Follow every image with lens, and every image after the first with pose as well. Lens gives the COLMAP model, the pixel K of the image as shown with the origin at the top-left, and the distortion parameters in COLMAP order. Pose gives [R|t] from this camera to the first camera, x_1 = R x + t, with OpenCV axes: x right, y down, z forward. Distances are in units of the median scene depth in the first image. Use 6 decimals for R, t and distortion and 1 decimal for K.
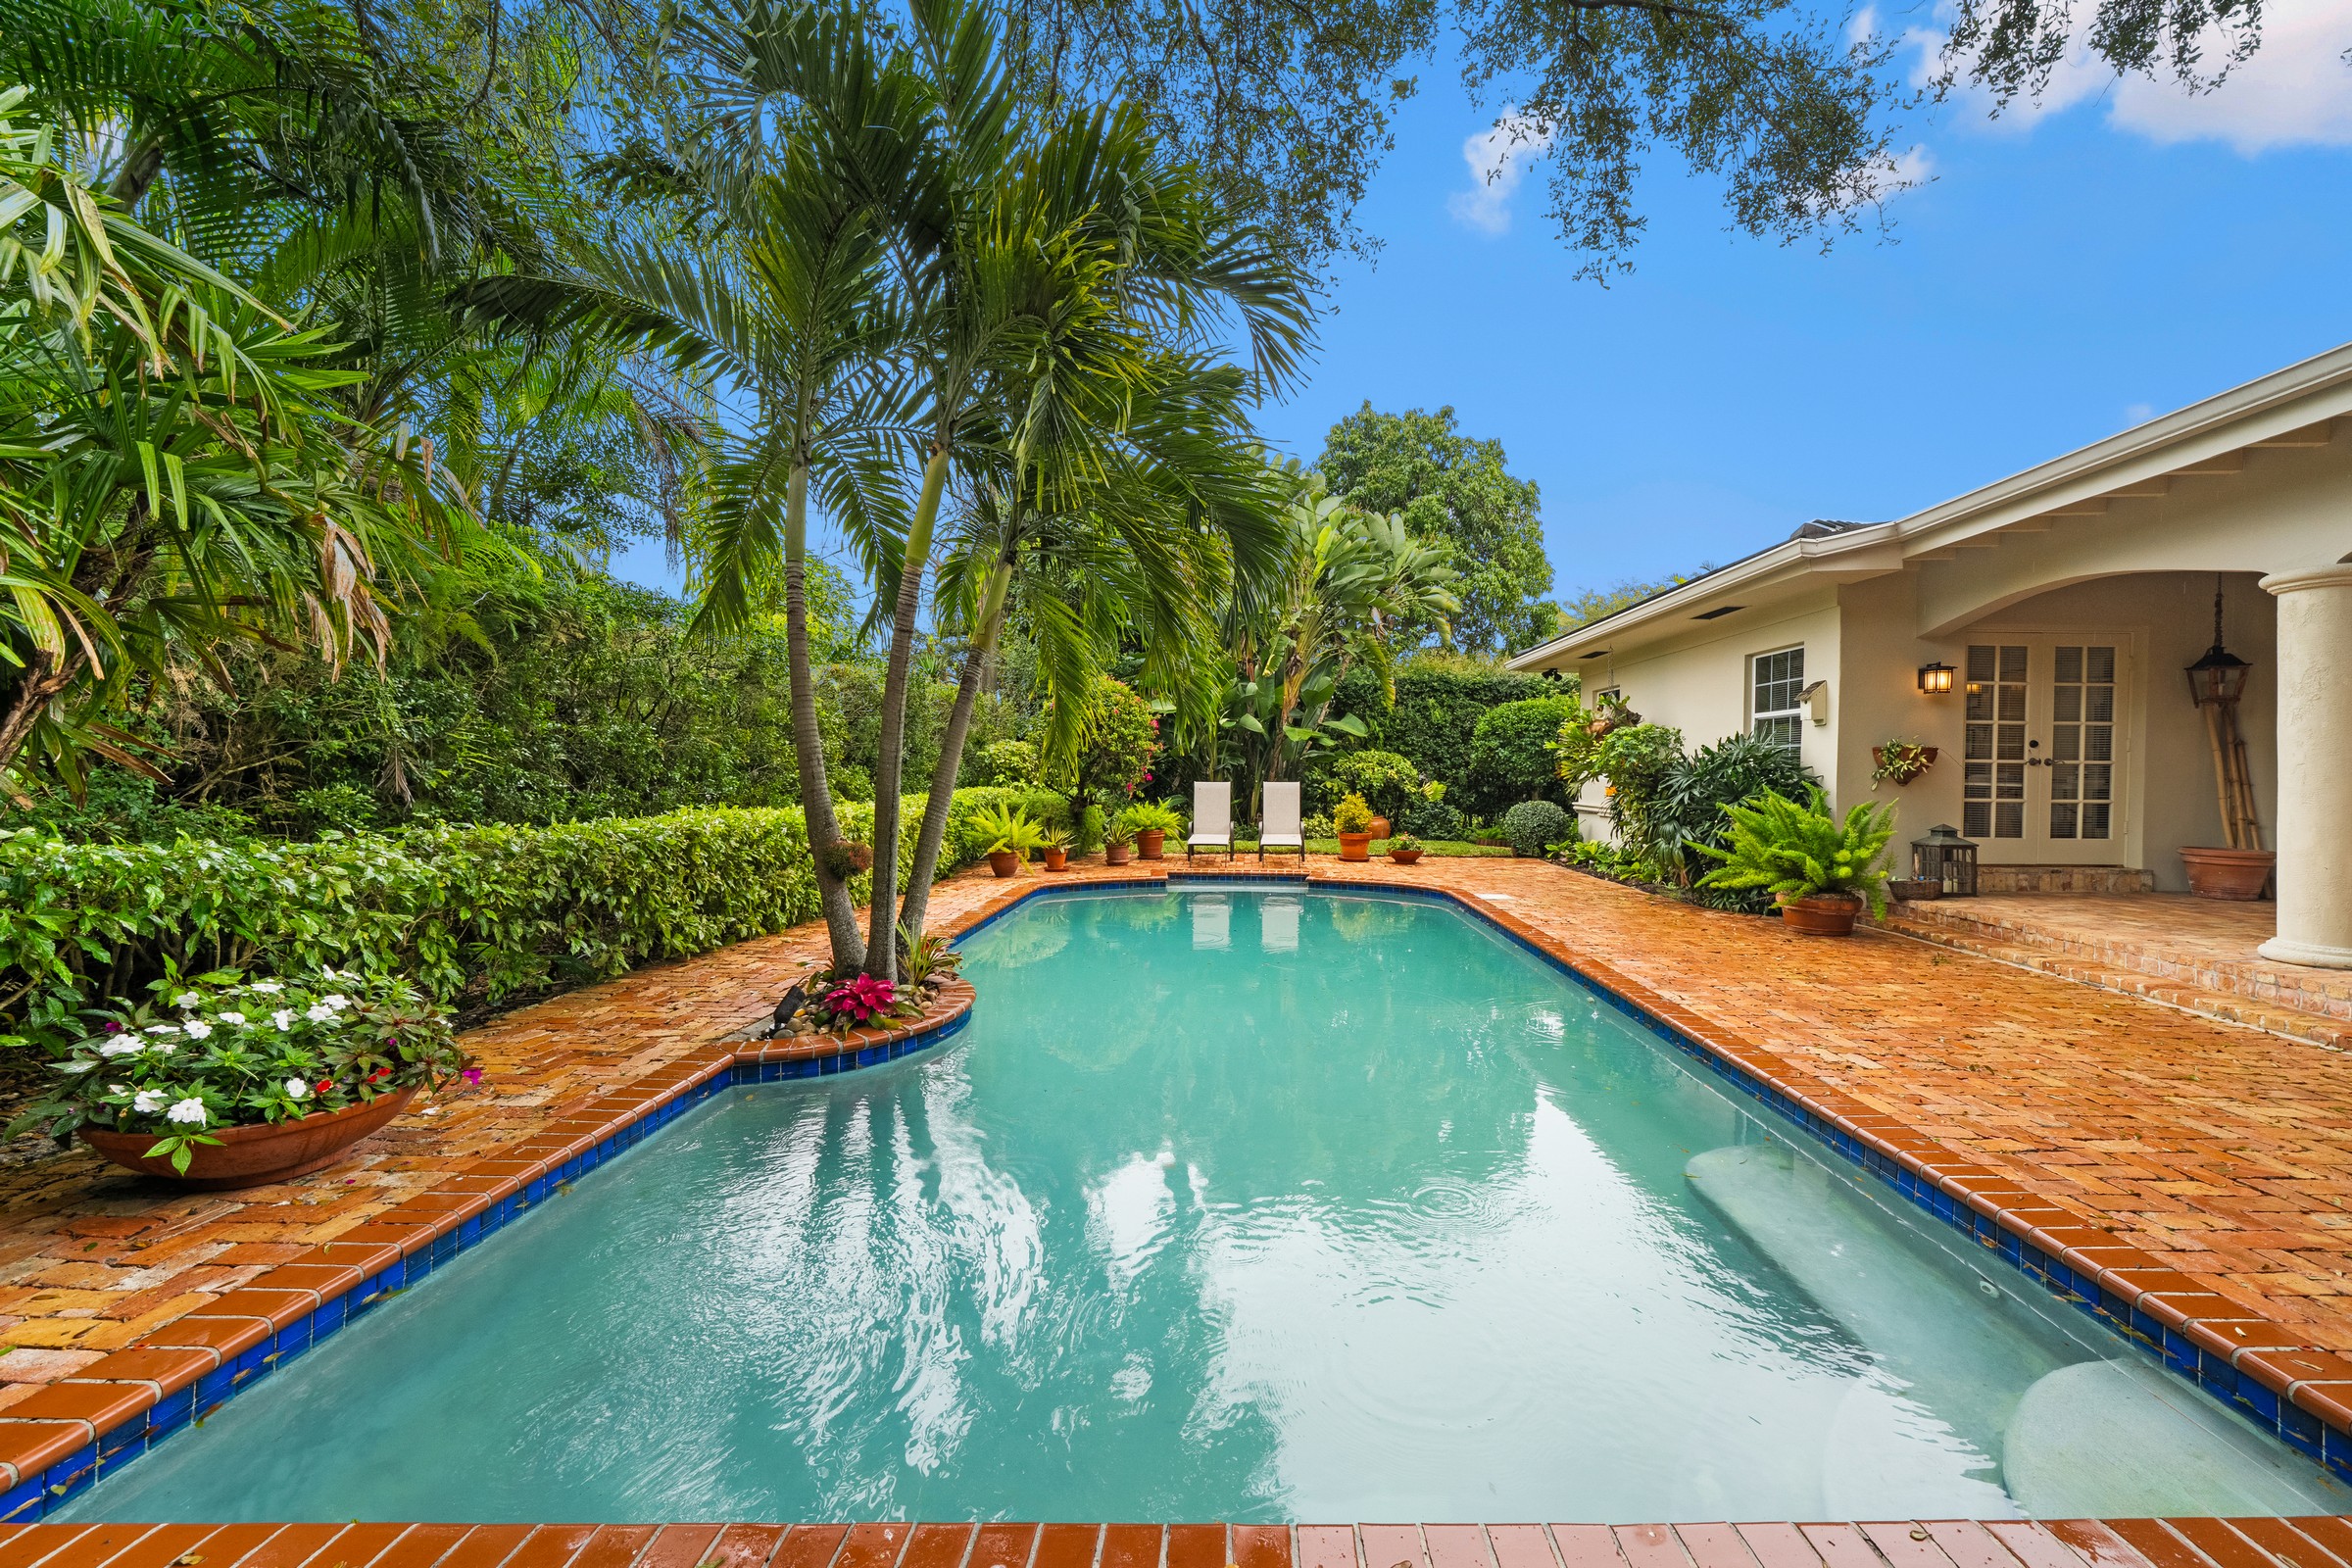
lens RADIAL K [[879.1, 0, 1250.3], [0, 879.1, 785.6], [0, 0, 1]] dist [-0.005538, 0.000348]
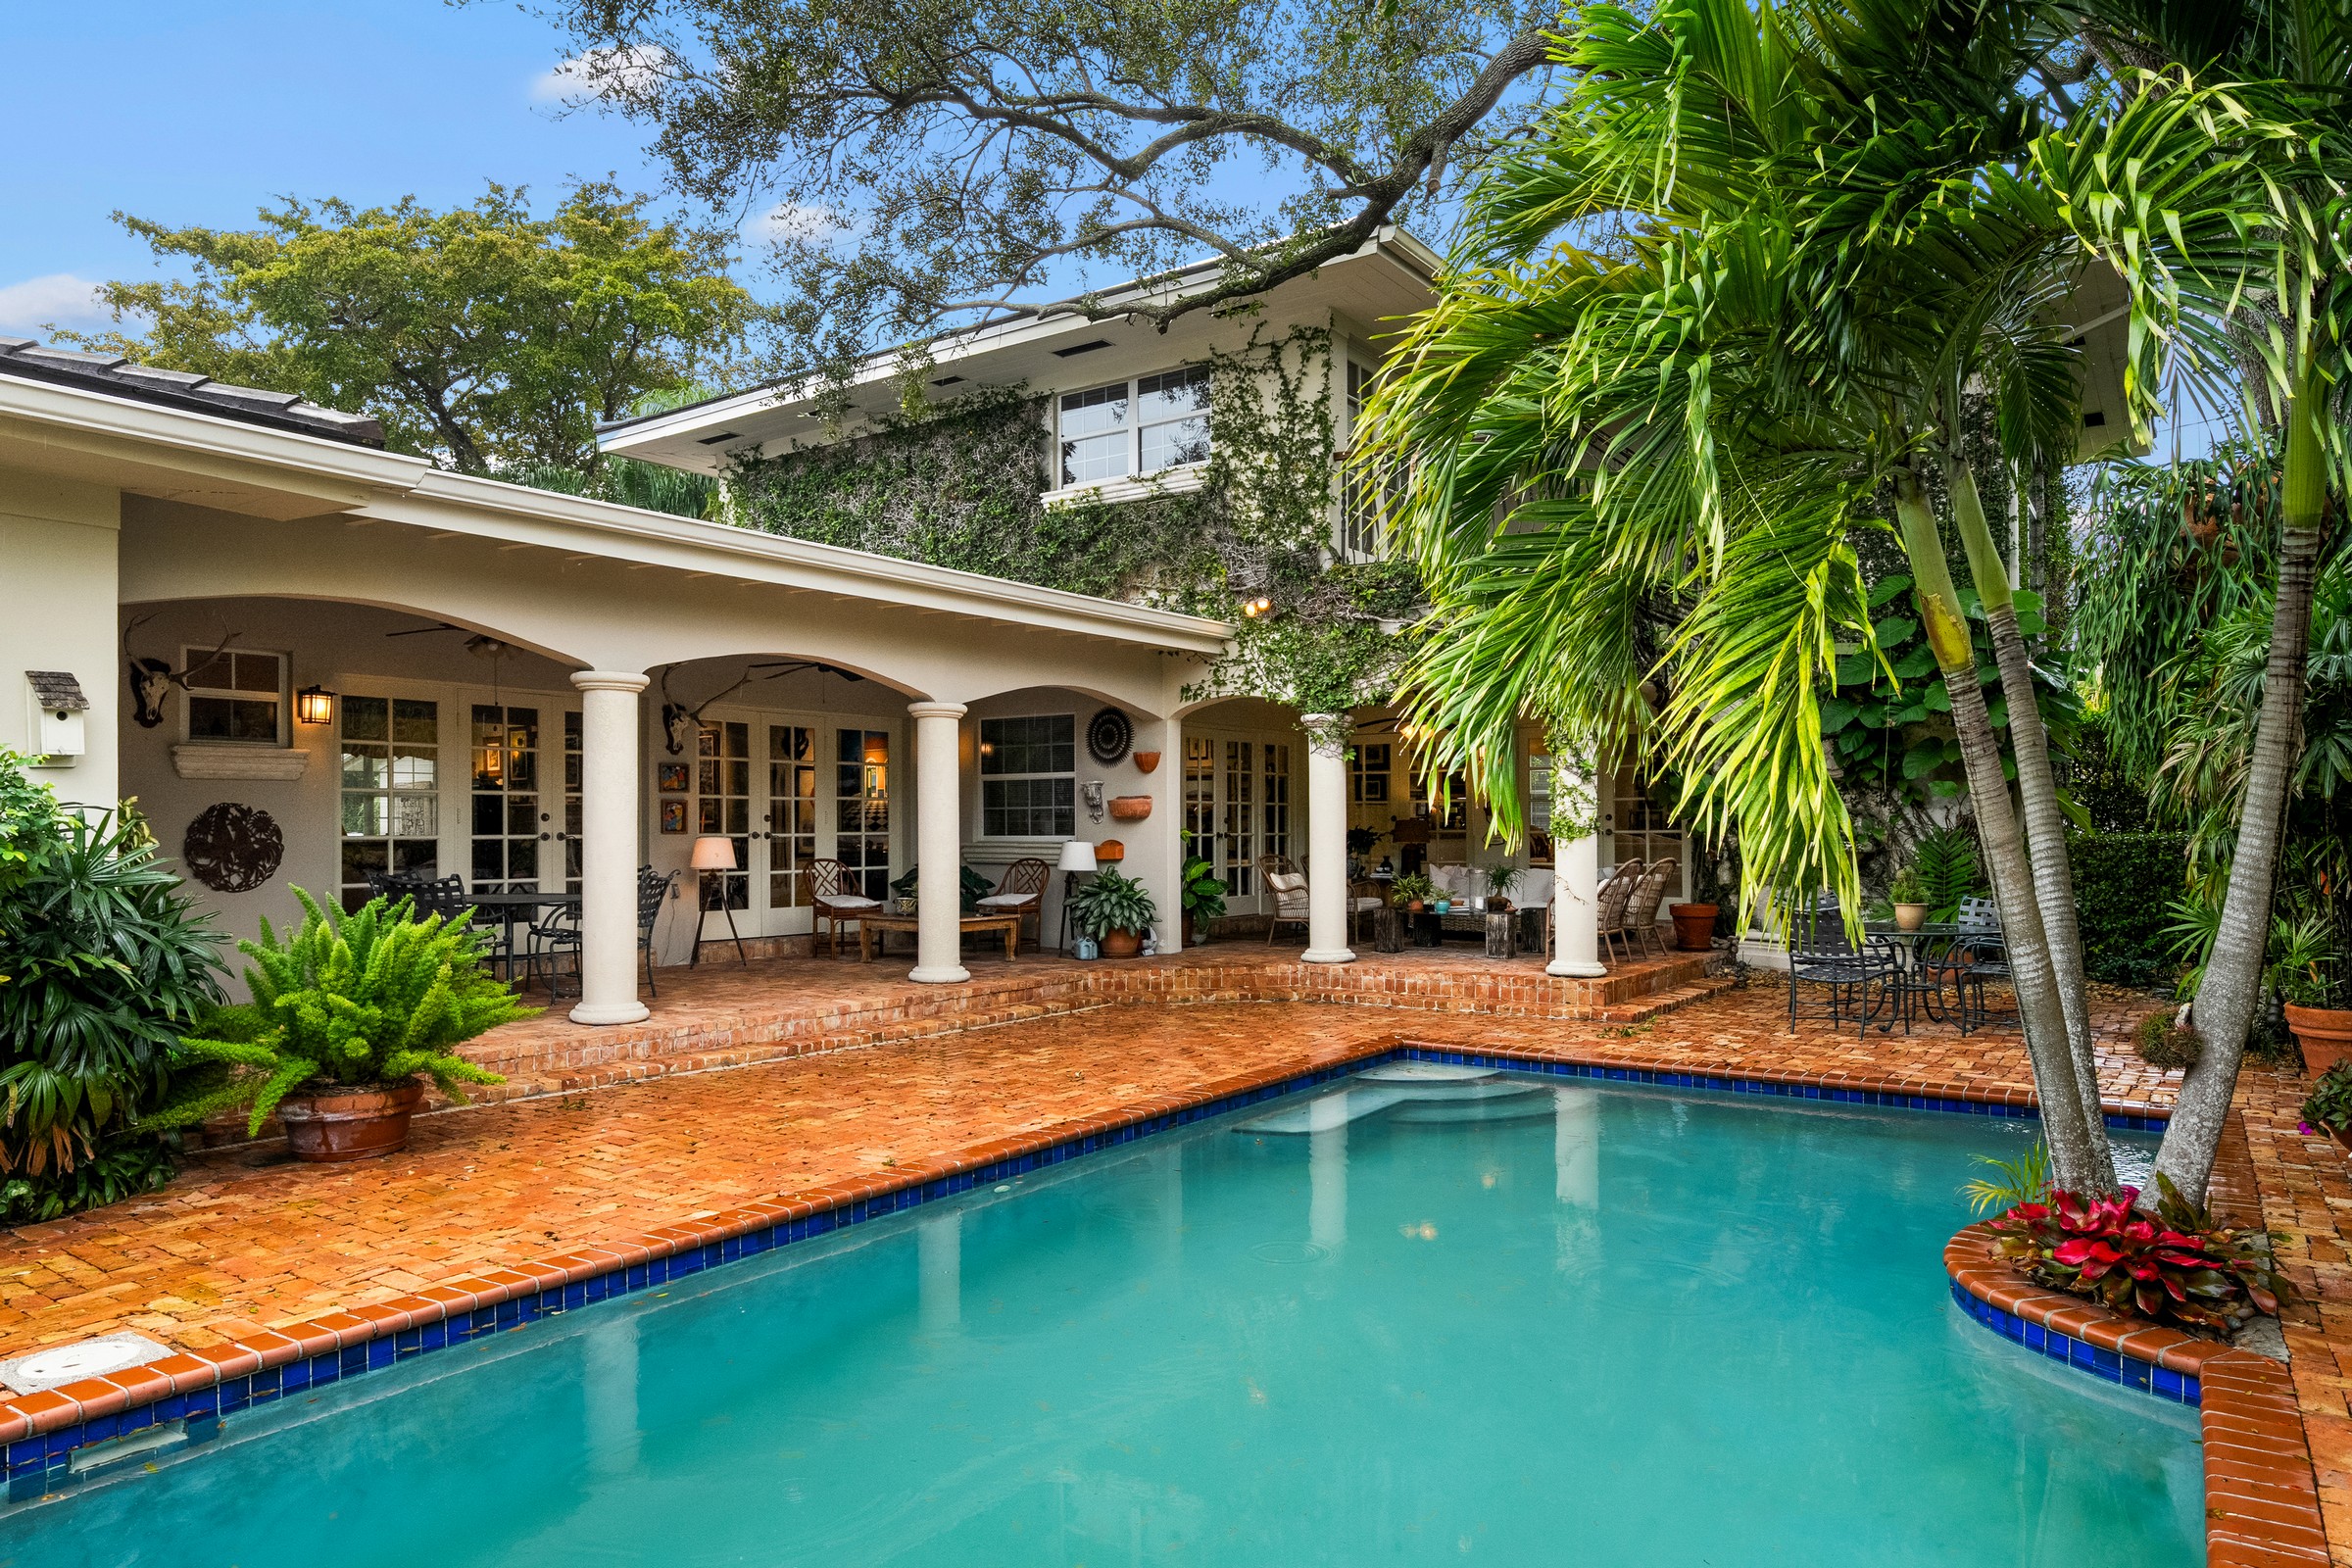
lens RADIAL K [[1493.8, 0, 1167.8], [0, 1493.8, 818.7], [0, 0, 1]] dist [0.000560, -0.000674]
pose [[-0.818472, -0.003757, 0.574534, -0.290453], [0.005006, 0.999894, 0.013671, -0.050148], [-0.574524, 0.014065, -0.818367, 1.330312]]
